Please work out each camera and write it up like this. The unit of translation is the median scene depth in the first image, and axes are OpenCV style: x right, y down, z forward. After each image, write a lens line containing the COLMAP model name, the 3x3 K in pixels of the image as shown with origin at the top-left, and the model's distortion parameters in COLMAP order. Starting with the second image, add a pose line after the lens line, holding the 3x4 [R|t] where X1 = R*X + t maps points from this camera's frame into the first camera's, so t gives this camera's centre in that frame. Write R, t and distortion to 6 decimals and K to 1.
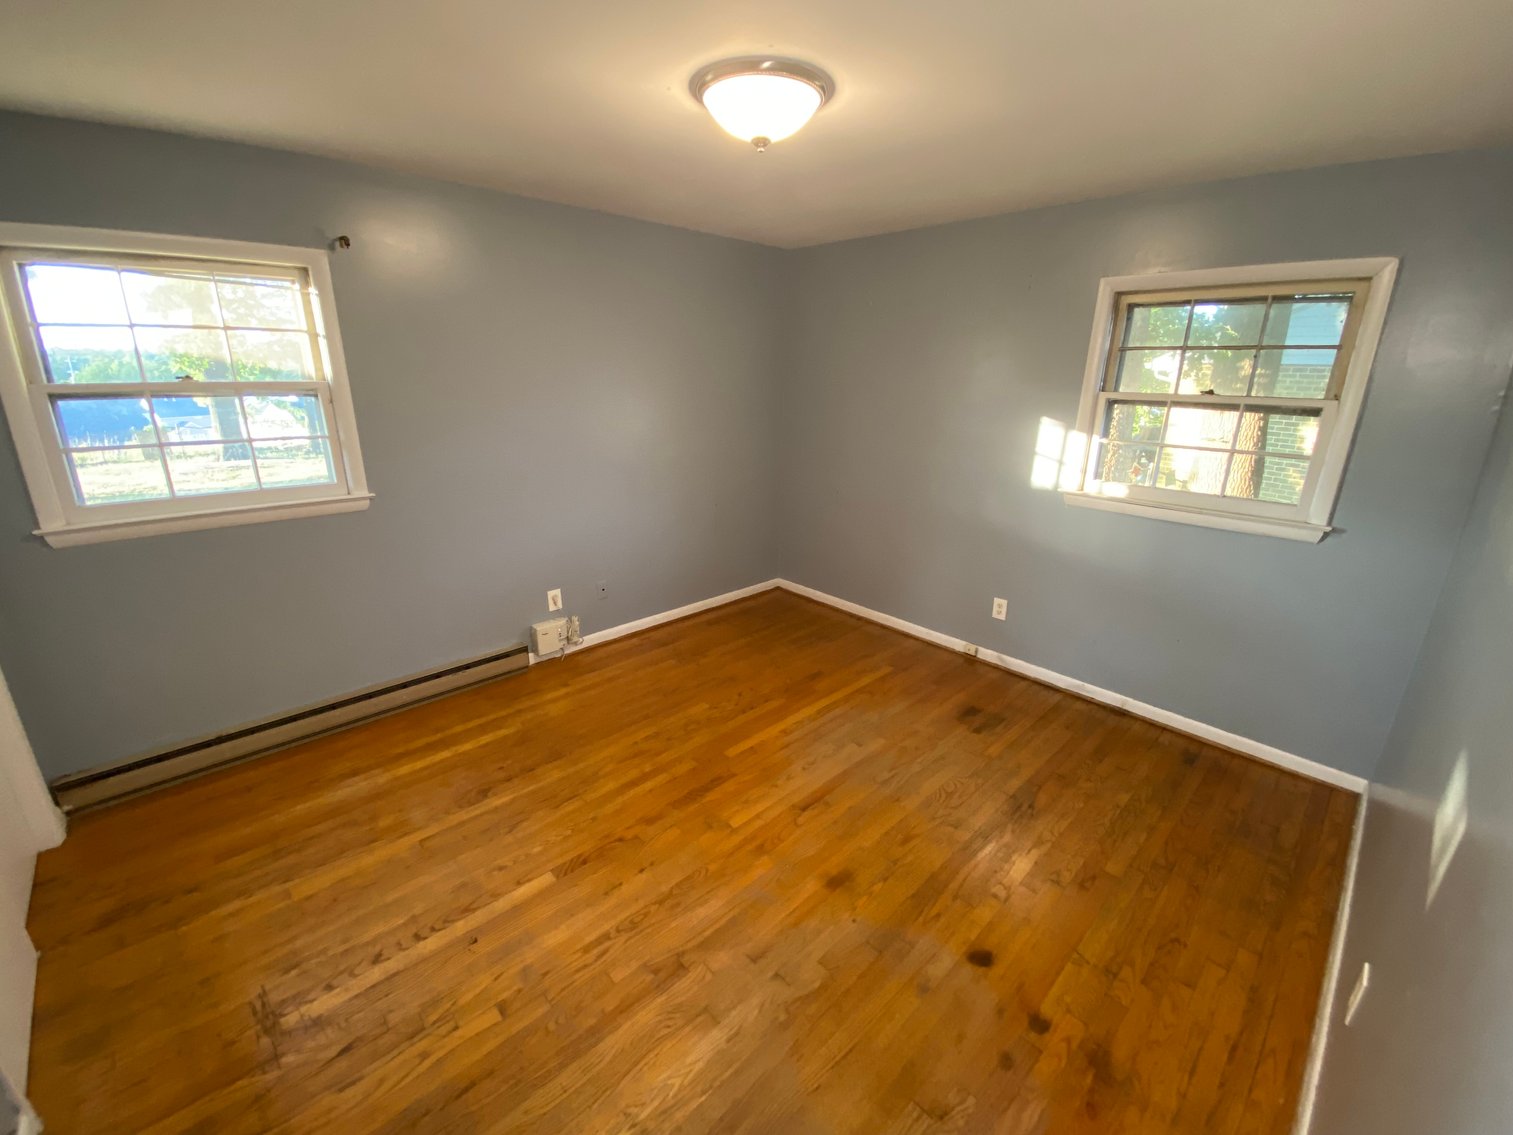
lens RADIAL K [[621.7, 0, 756.5], [0, 621.7, 567.5], [0, 0, 1]] dist [0.058379, -0.033966]
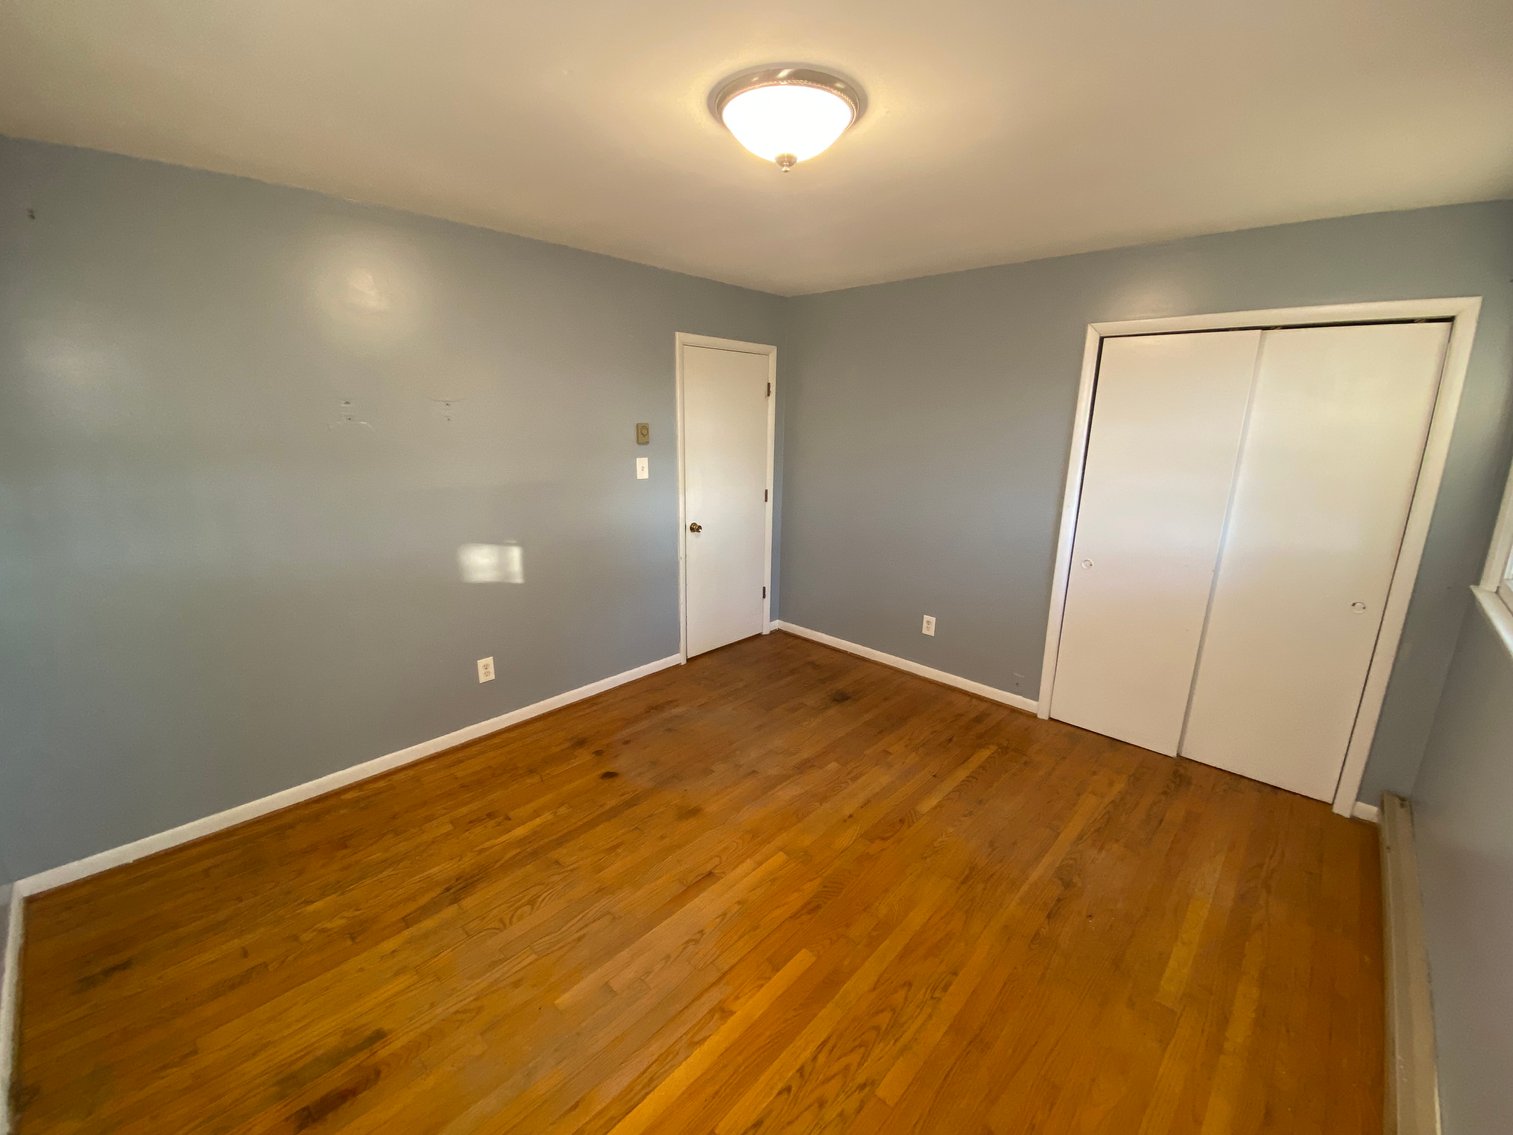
lens RADIAL K [[621.7, 0, 756.5], [0, 621.7, 567.5], [0, 0, 1]] dist [0.058379, -0.033966]
pose [[-0.998327, -0.018802, -0.054679, 0.067574], [-0.044868, 0.848385, 0.527475, -0.501231], [0.036471, 0.529046, -0.847809, 1.588207]]
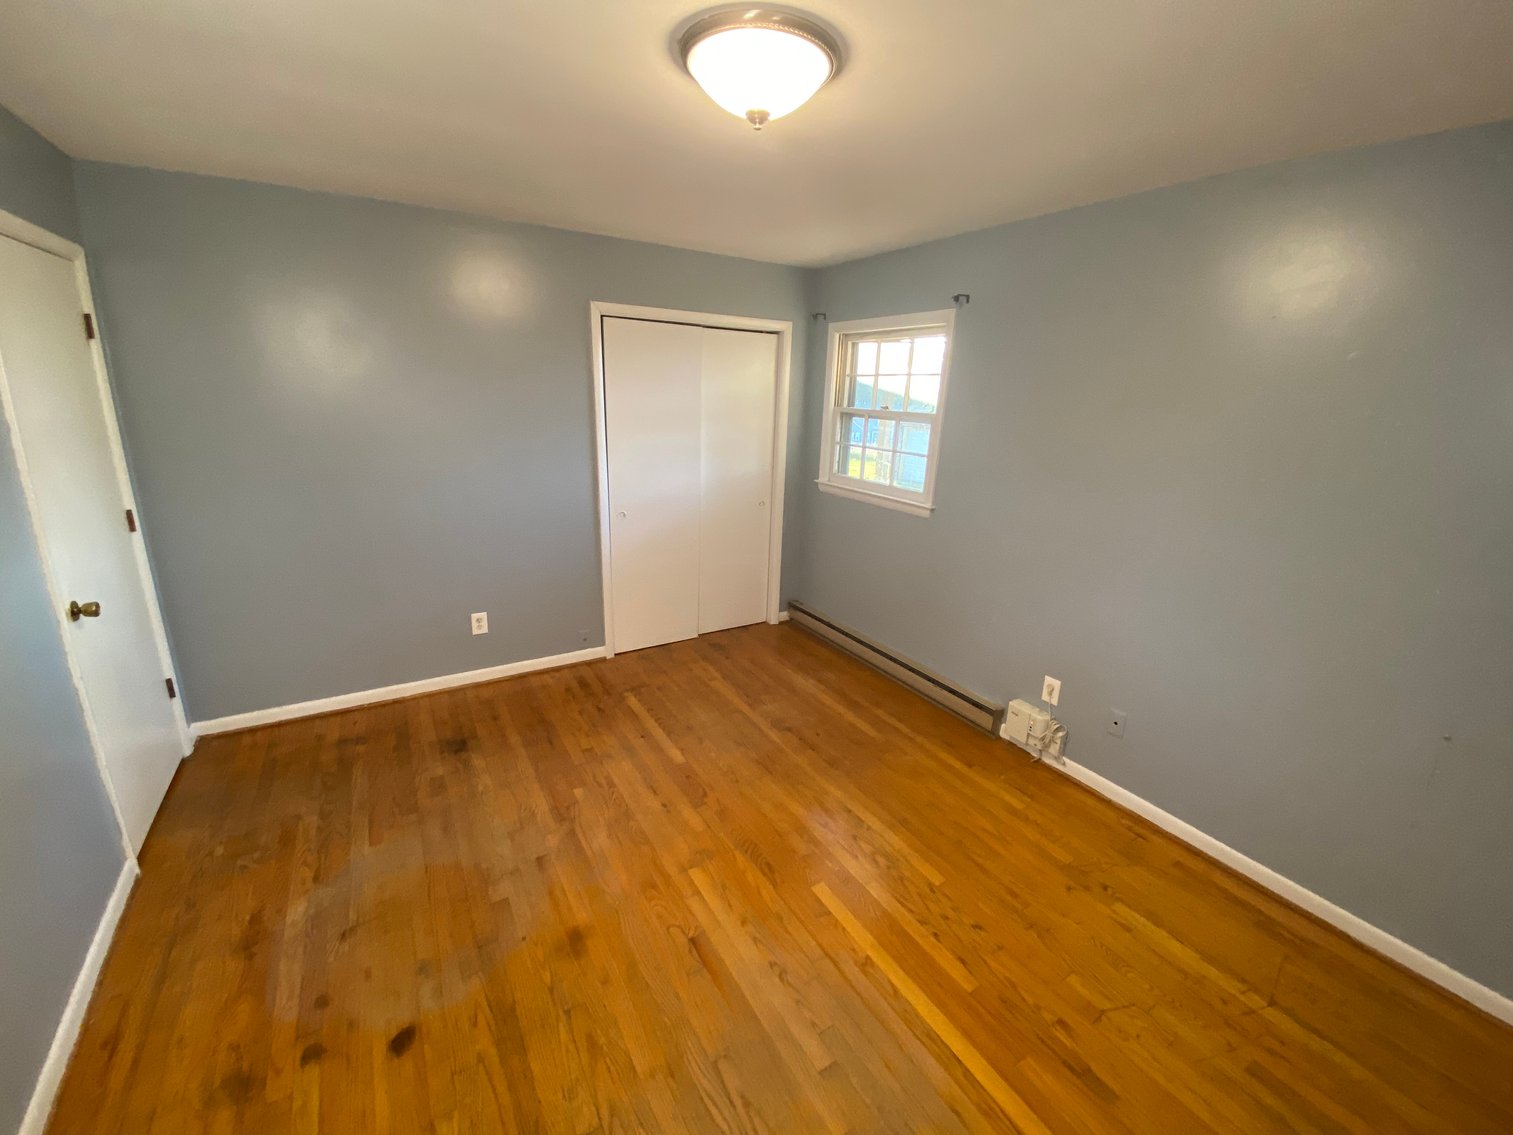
lens RADIAL K [[621.7, 0, 756.5], [0, 621.7, 567.5], [0, 0, 1]] dist [0.058379, -0.033966]
pose [[-0.214846, 0.252960, -0.943320, 0.710514], [-0.334704, 0.888314, 0.314440, -0.318810], [0.917505, 0.383289, -0.106184, 1.001559]]
